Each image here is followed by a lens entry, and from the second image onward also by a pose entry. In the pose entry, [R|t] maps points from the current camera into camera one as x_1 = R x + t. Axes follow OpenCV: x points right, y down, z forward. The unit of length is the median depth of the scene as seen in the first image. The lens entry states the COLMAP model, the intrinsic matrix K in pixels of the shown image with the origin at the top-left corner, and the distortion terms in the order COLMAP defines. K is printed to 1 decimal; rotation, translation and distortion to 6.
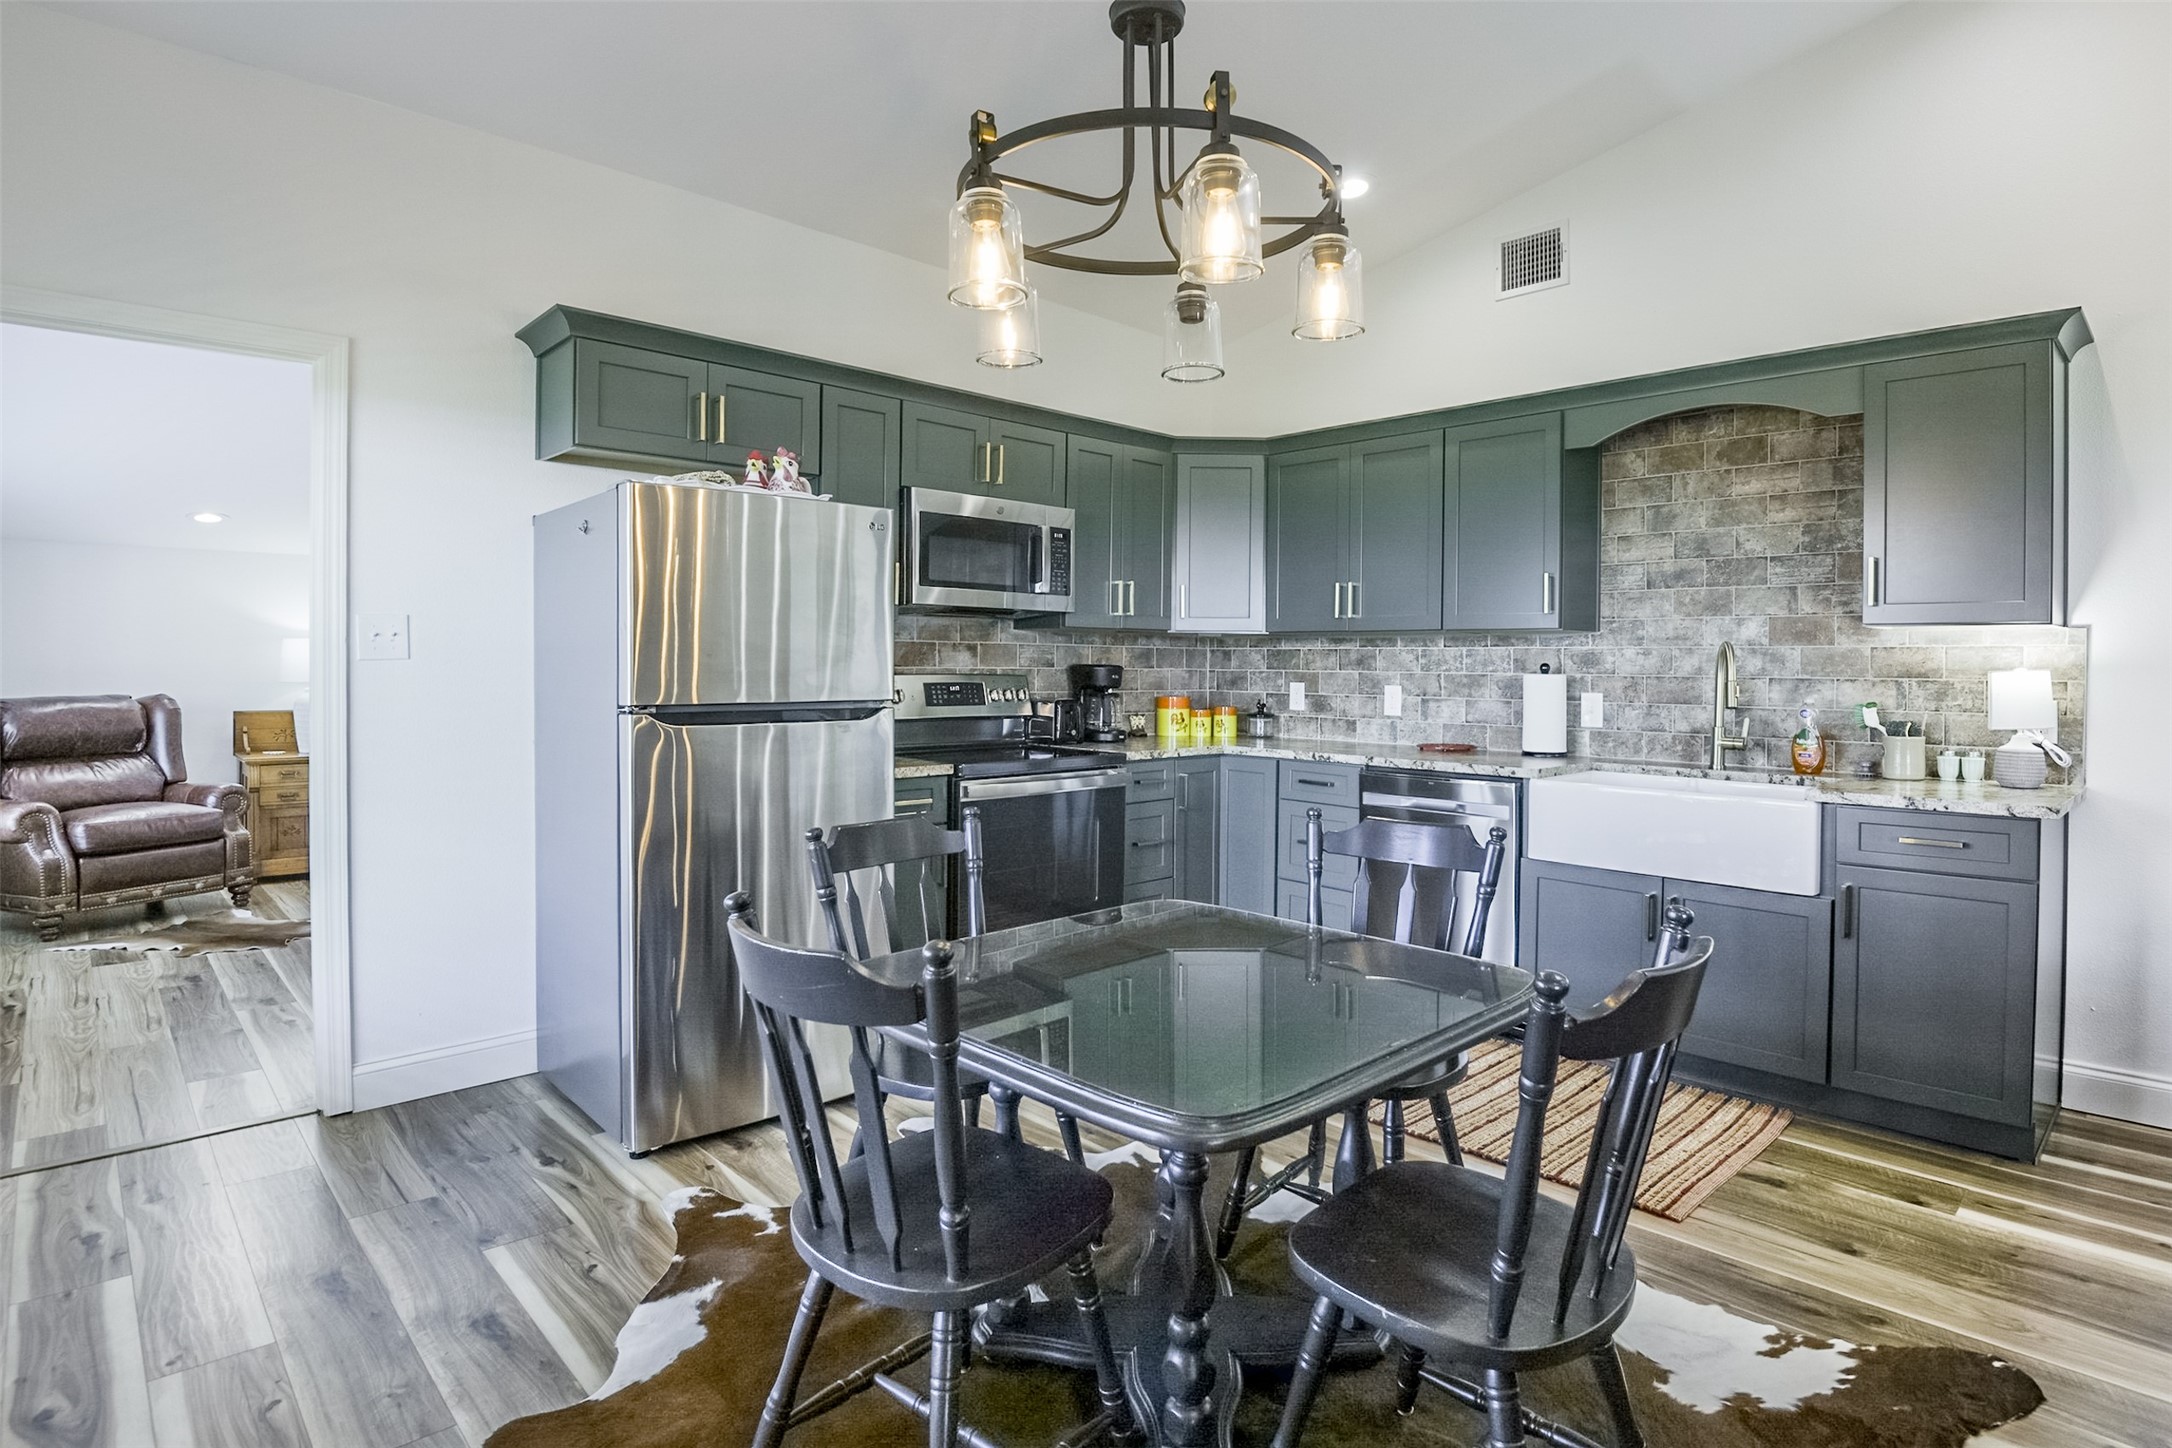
lens RADIAL K [[1129.0, 0, 1088.5], [0, 1129.0, 687.4], [0, 0, 1]] dist [-0.043873, 0.000371]
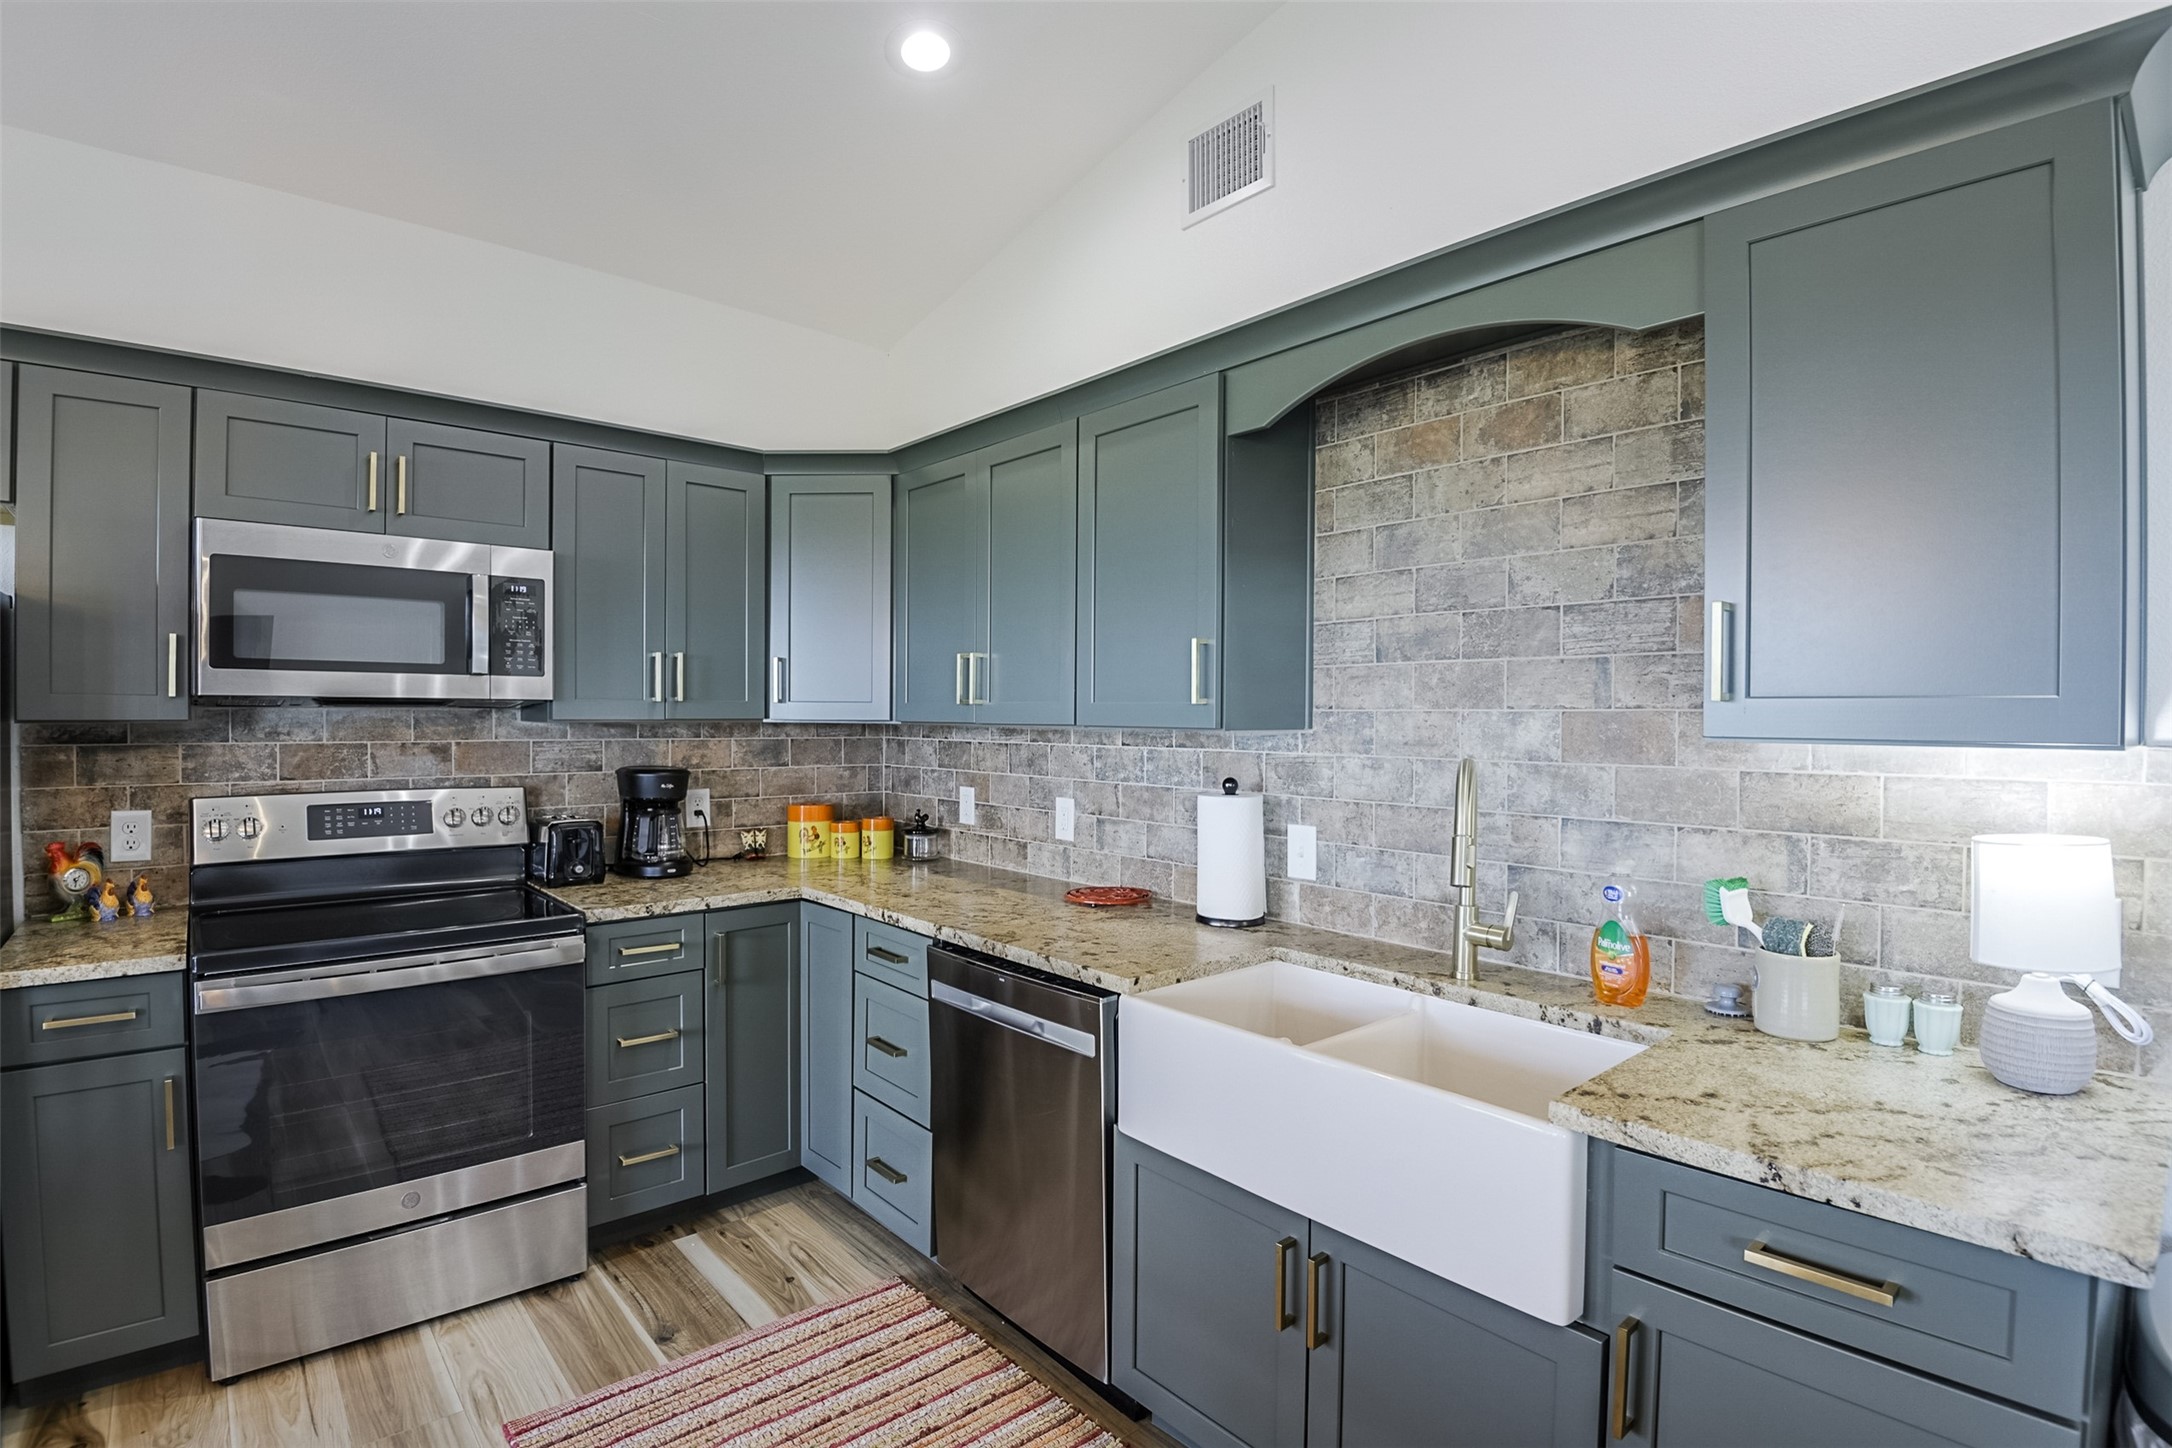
lens RADIAL K [[1035.3, 0, 1034.8], [0, 1035.3, 736.0], [0, 0, 1]] dist [-0.000719, -0.022185]
pose [[0.997862, -0.001108, -0.065342, 0.370329], [0.001021, 0.999999, -0.001378, -0.049362], [0.065344, 0.001309, 0.997862, 0.443357]]
